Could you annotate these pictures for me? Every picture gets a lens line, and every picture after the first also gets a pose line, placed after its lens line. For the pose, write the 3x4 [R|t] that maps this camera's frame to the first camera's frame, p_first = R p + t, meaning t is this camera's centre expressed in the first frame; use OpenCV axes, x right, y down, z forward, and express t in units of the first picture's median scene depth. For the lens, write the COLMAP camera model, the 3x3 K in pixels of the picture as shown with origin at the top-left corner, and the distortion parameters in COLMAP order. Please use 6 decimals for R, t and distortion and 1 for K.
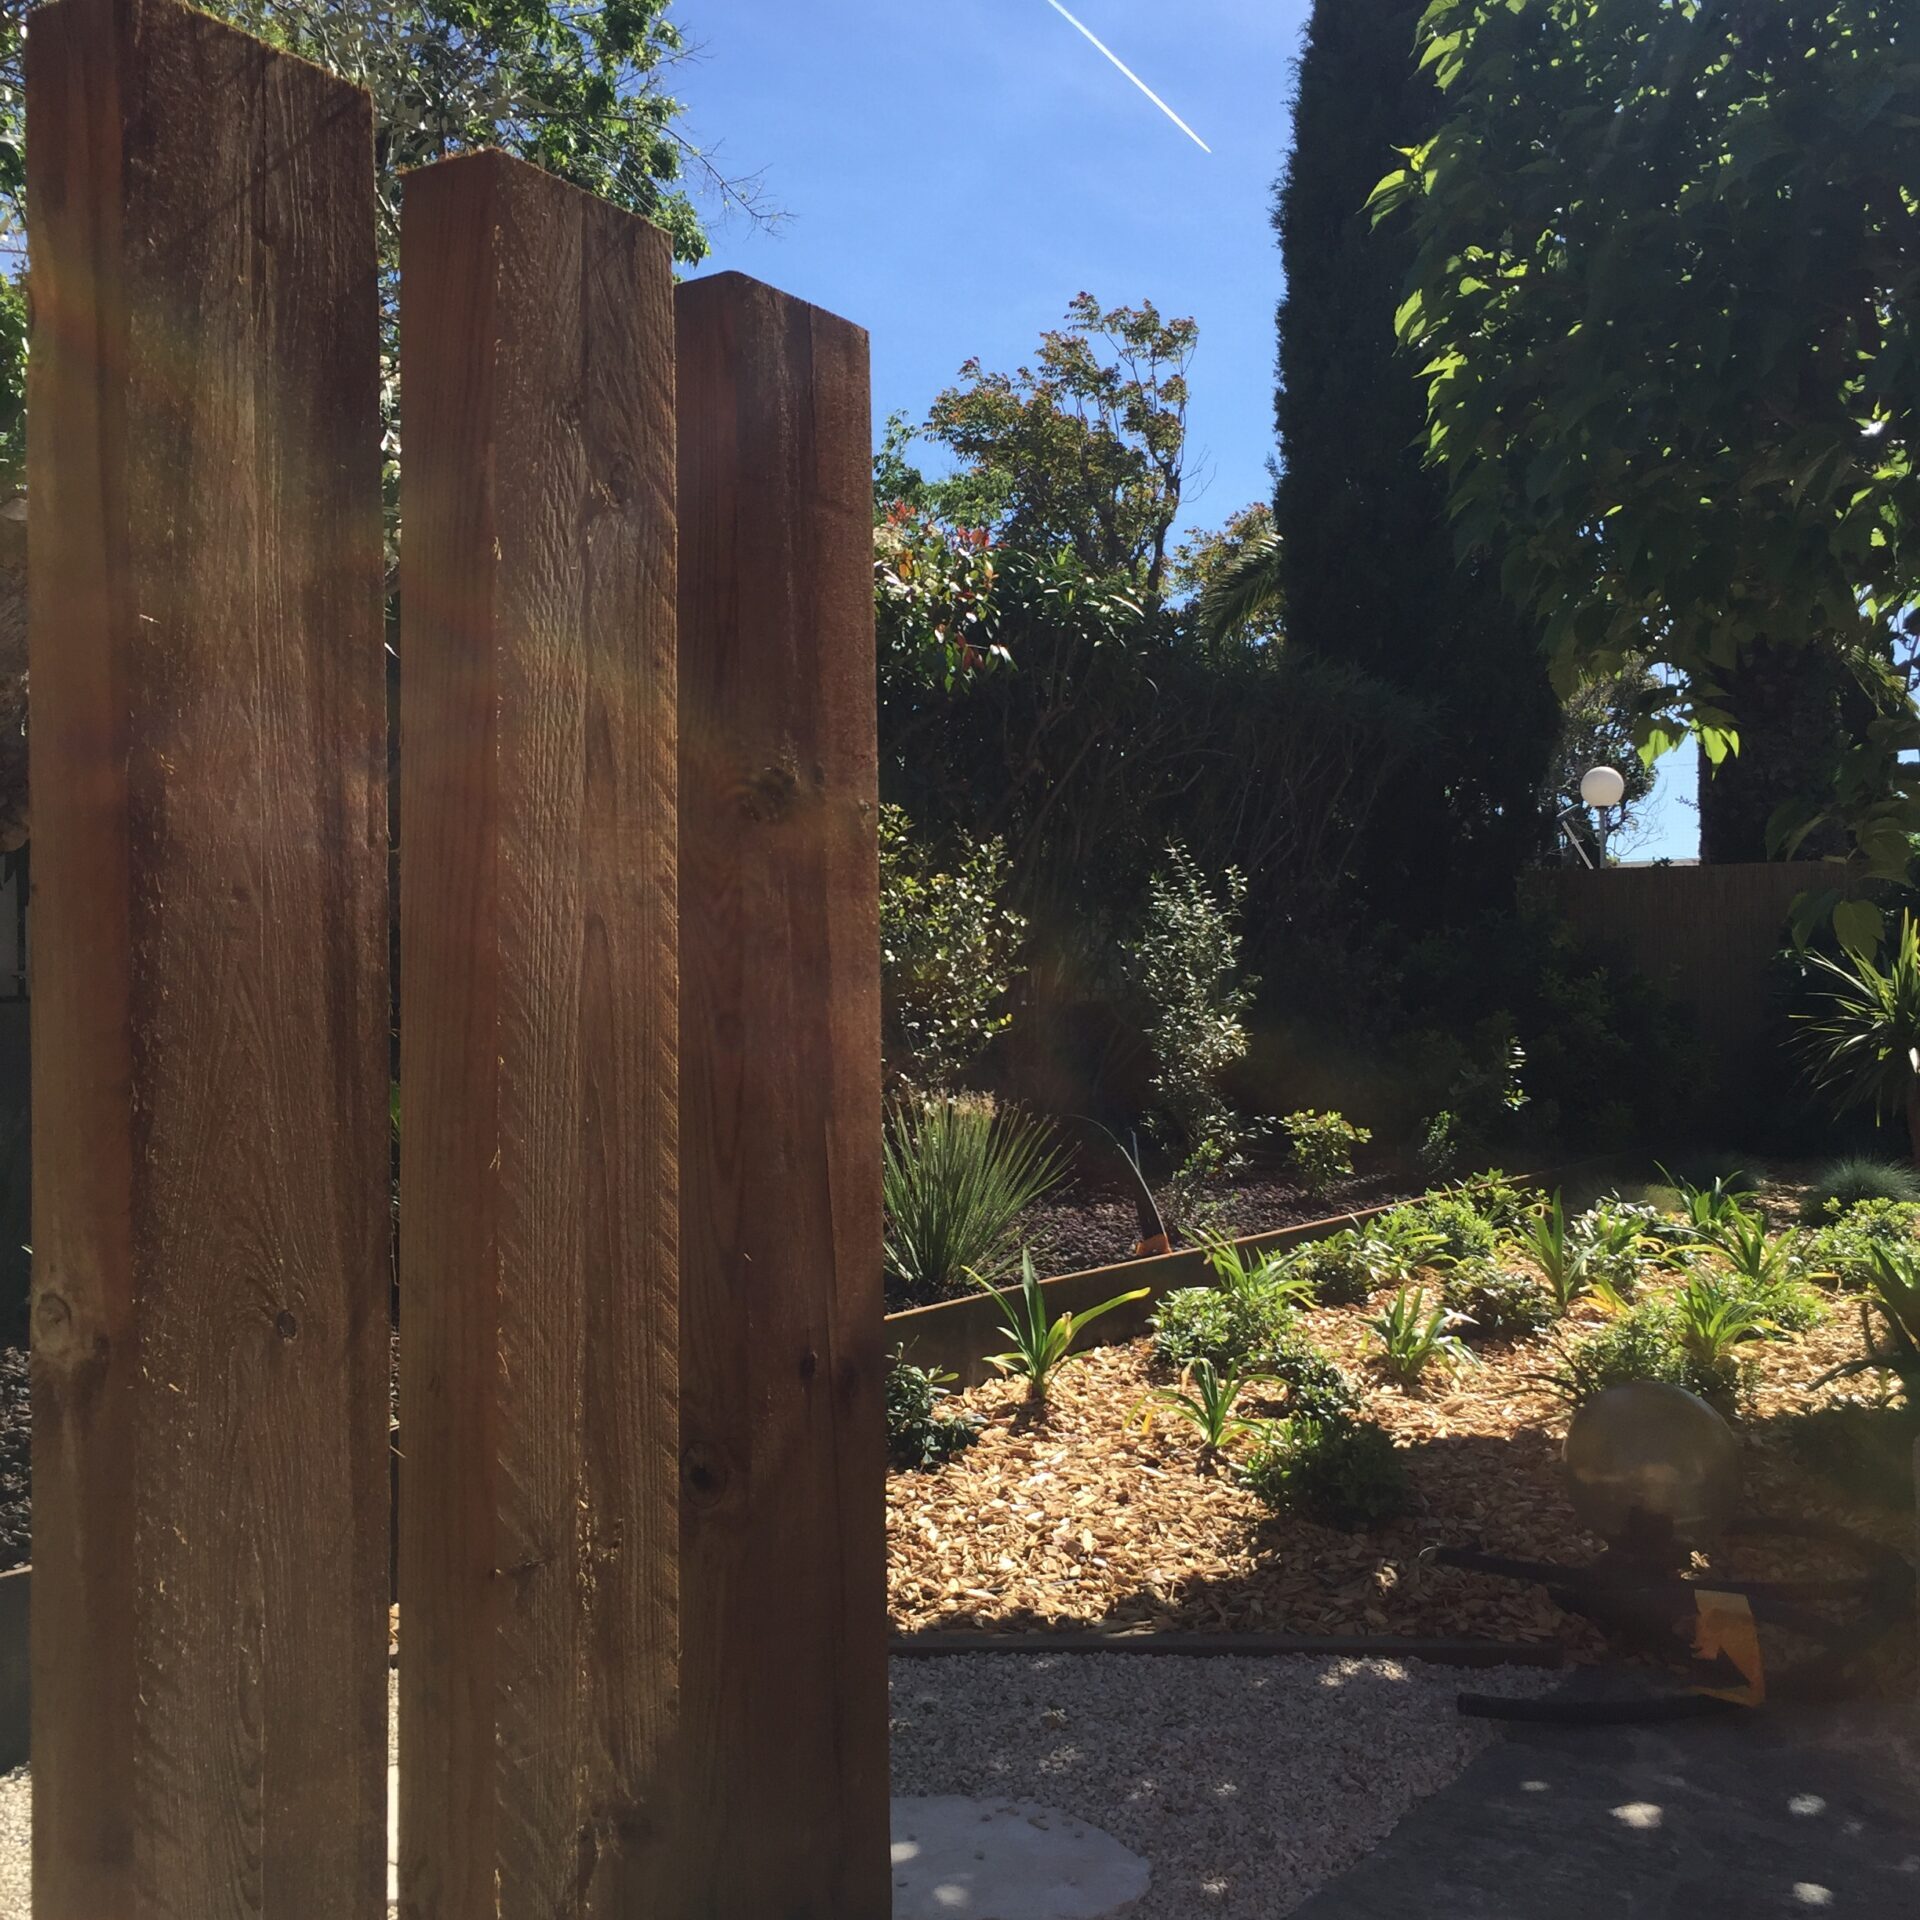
lens RADIAL K [[2181.0, 0, 960.2], [0, 2181.0, 991.8], [0, 0, 1]] dist [0.096683, -0.127732]
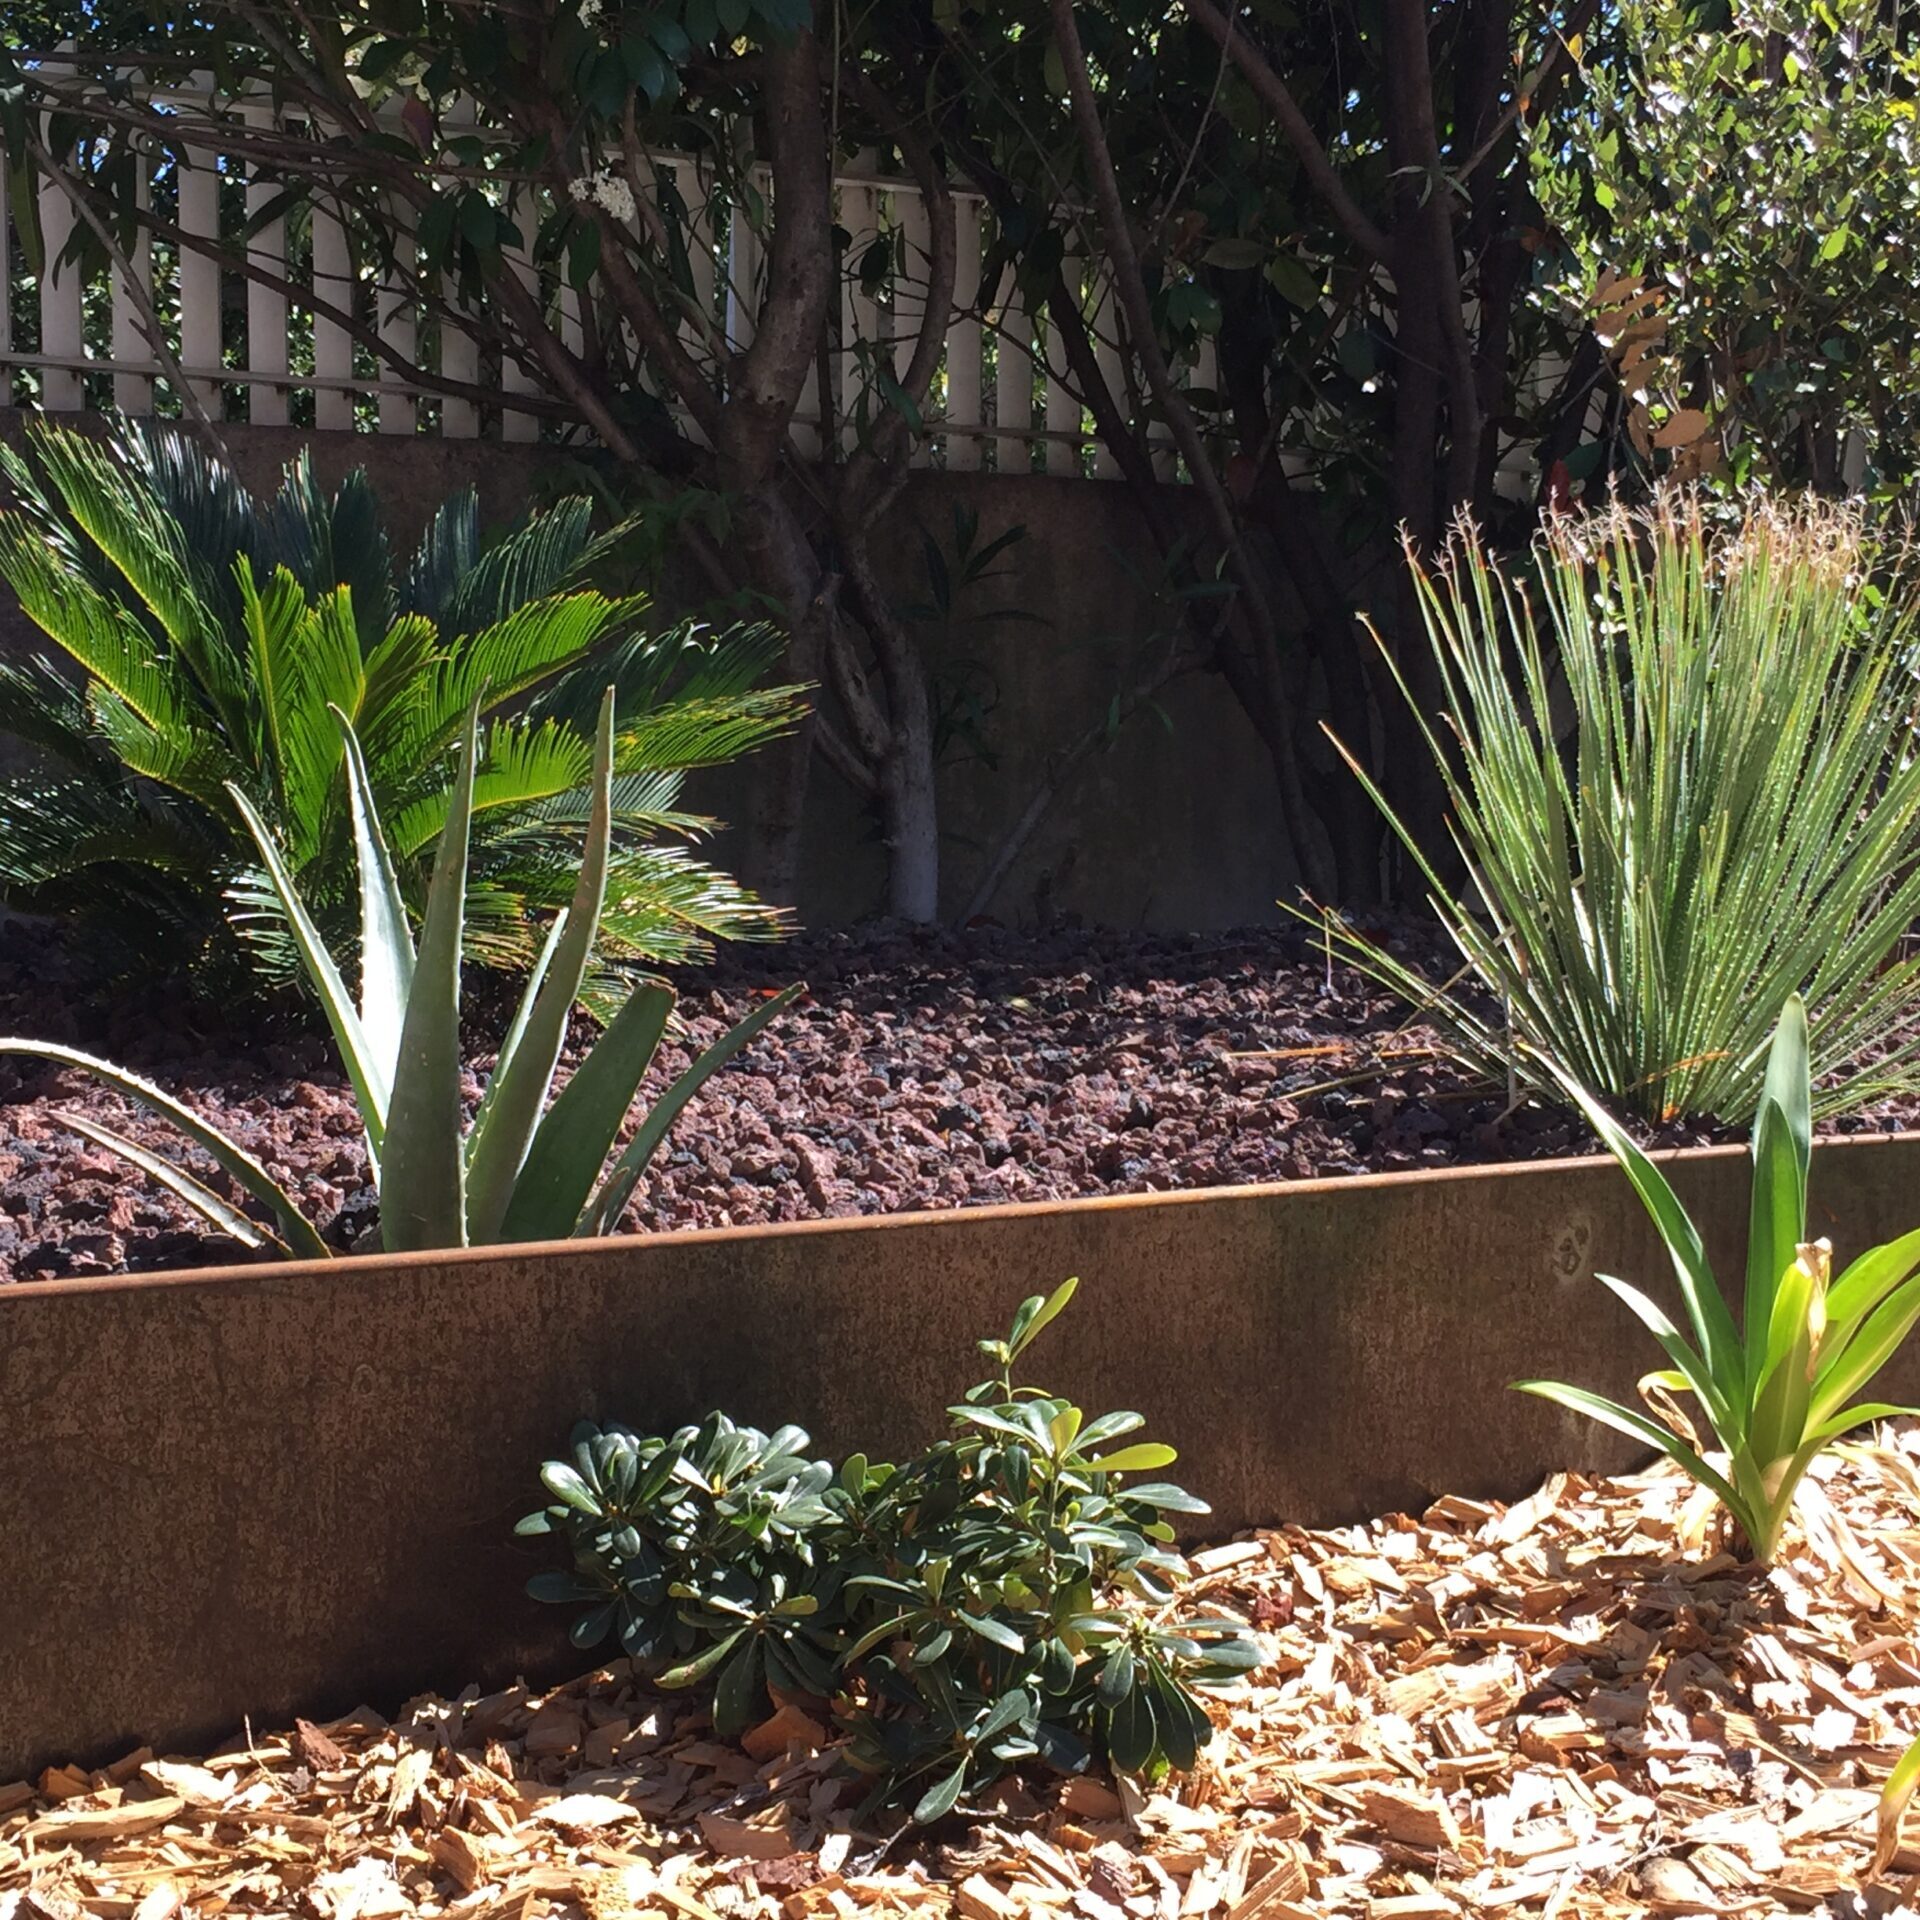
lens RADIAL K [[2986.2, 0, 968.3], [0, 2986.2, 940.5], [0, 0, 1]] dist [0.057059, 0.028222]
pose [[0.875501, 0.037525, -0.481758, 0.159174], [-0.005688, 0.997711, 0.067378, 0.111987], [0.483183, -0.056249, 0.873710, 0.818244]]
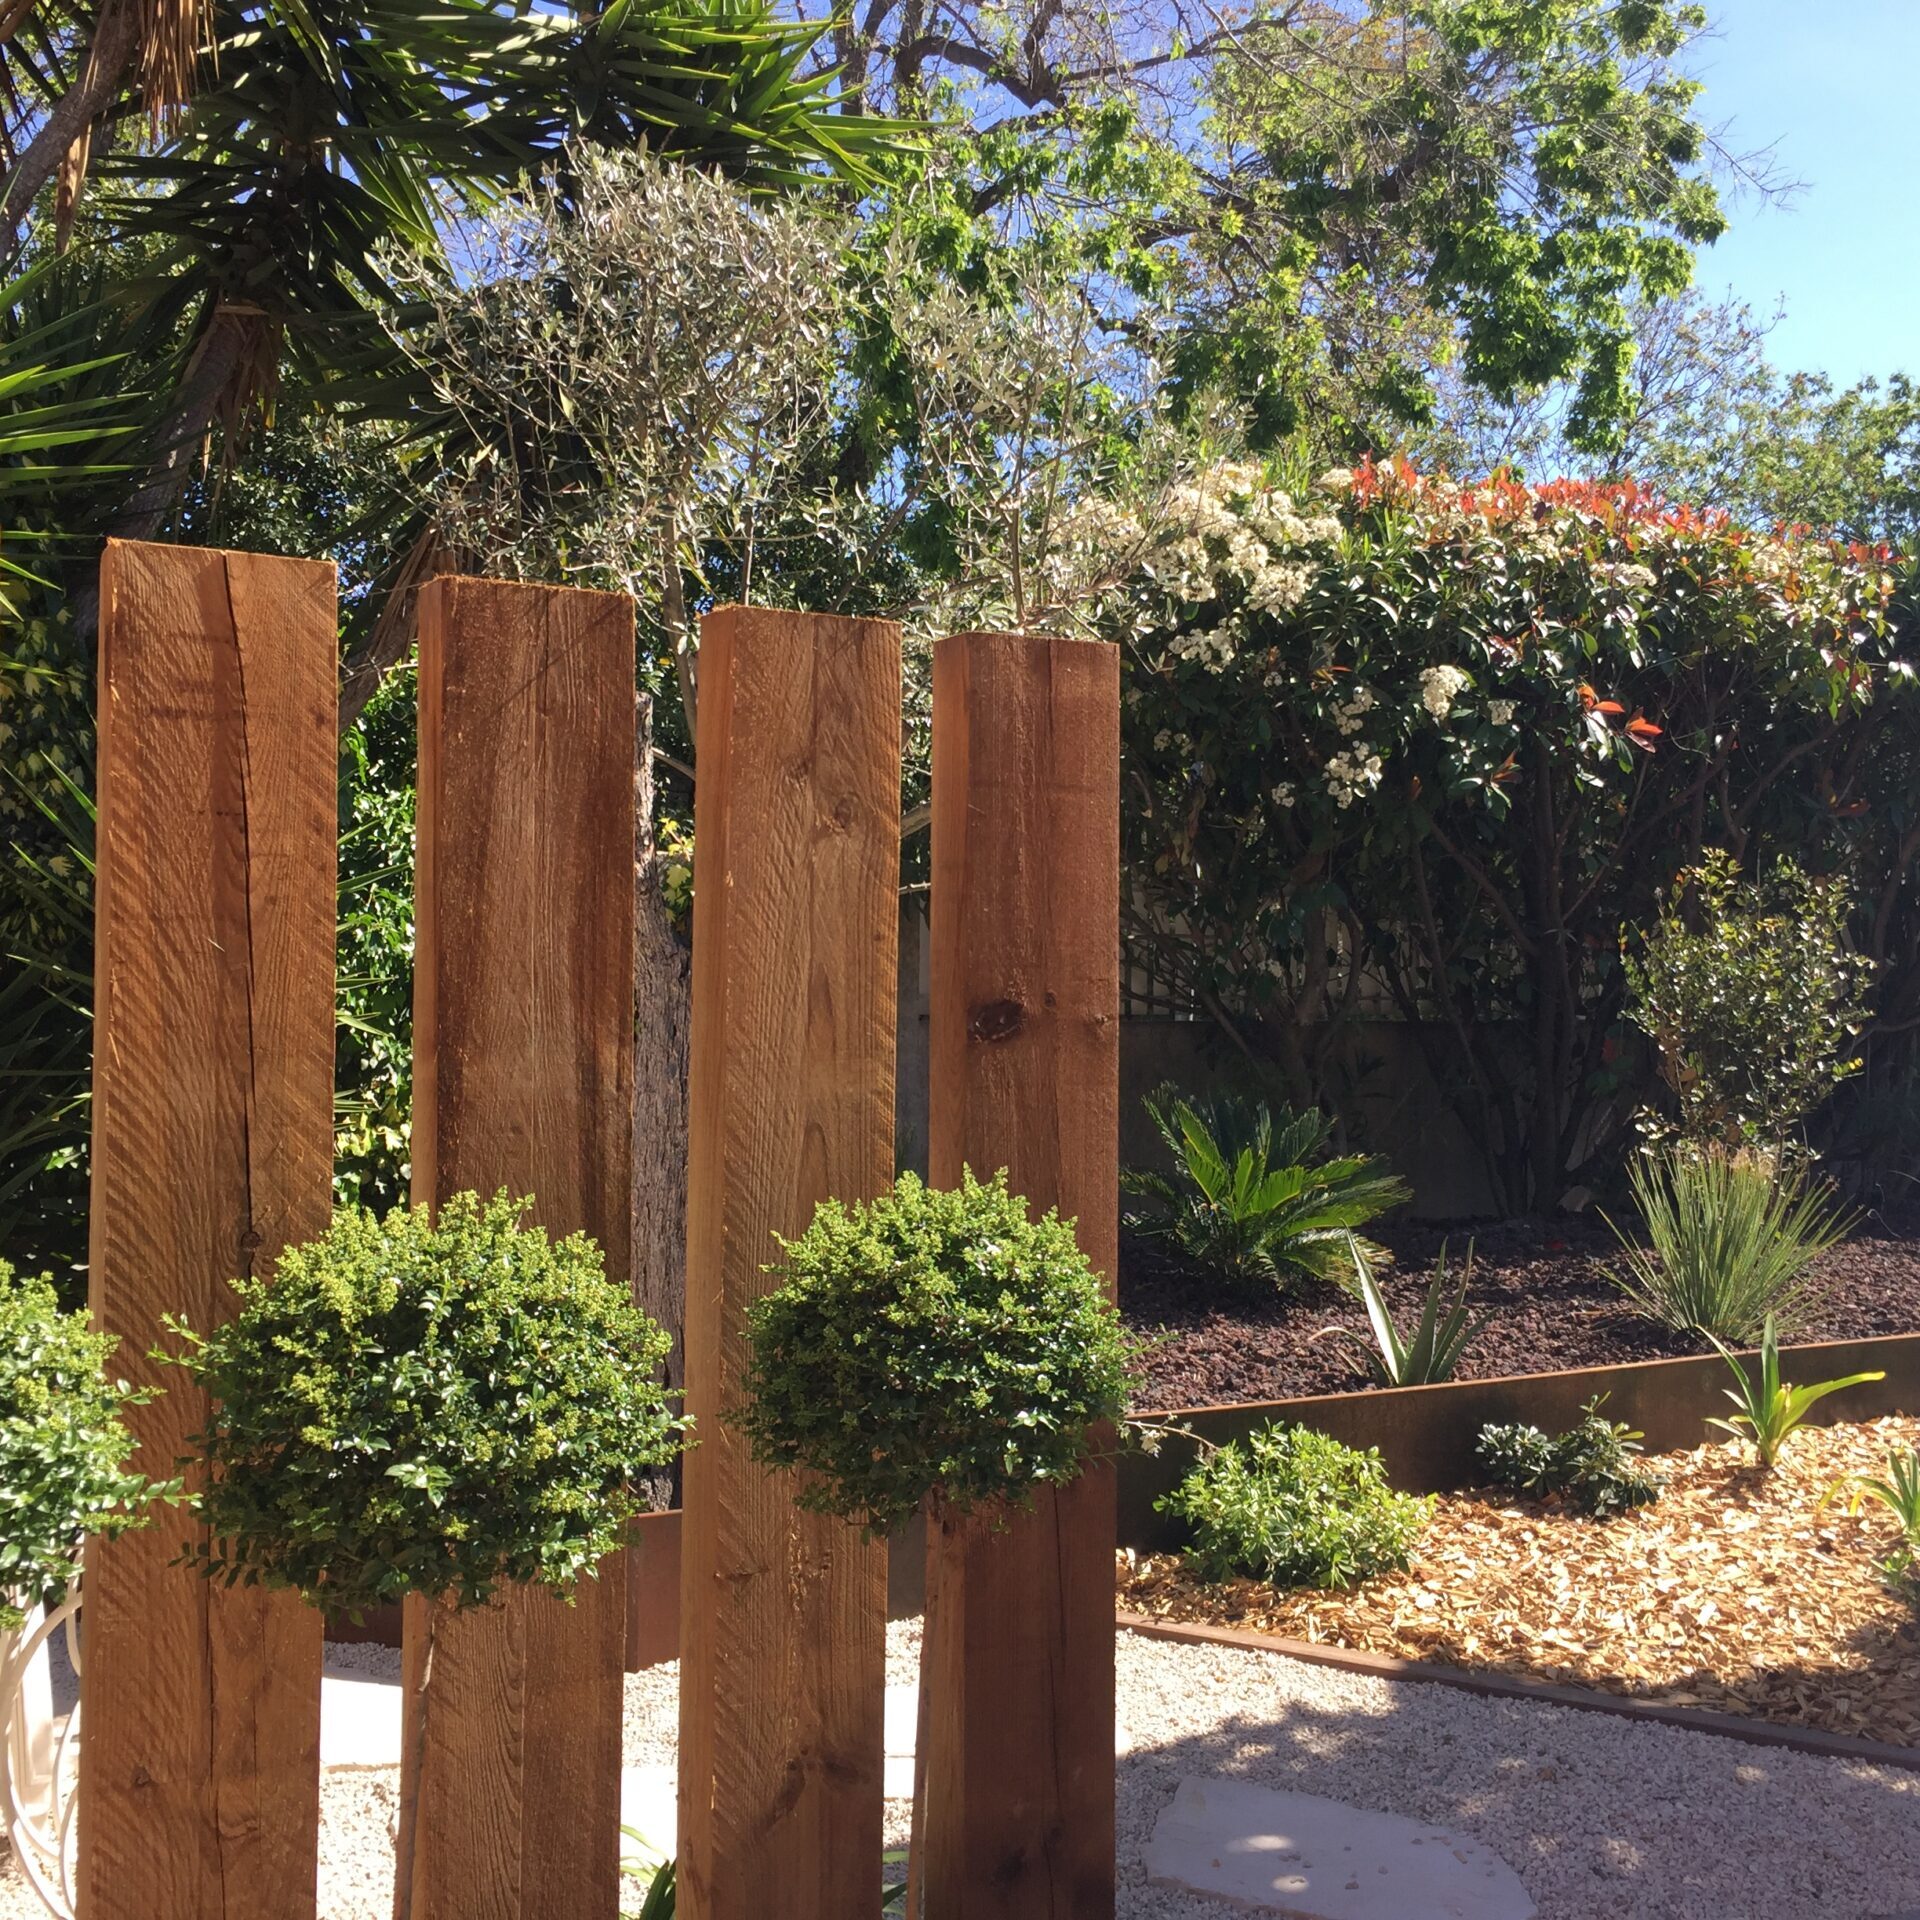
lens RADIAL K [[2181.0, 0, 960.2], [0, 2181.0, 991.8], [0, 0, 1]] dist [0.096683, -0.127732]
pose [[0.874713, 0.022790, -0.484106, 0.252739], [-0.012338, 0.999617, 0.024765, -0.065963], [0.484485, -0.015689, 0.874659, -0.080338]]
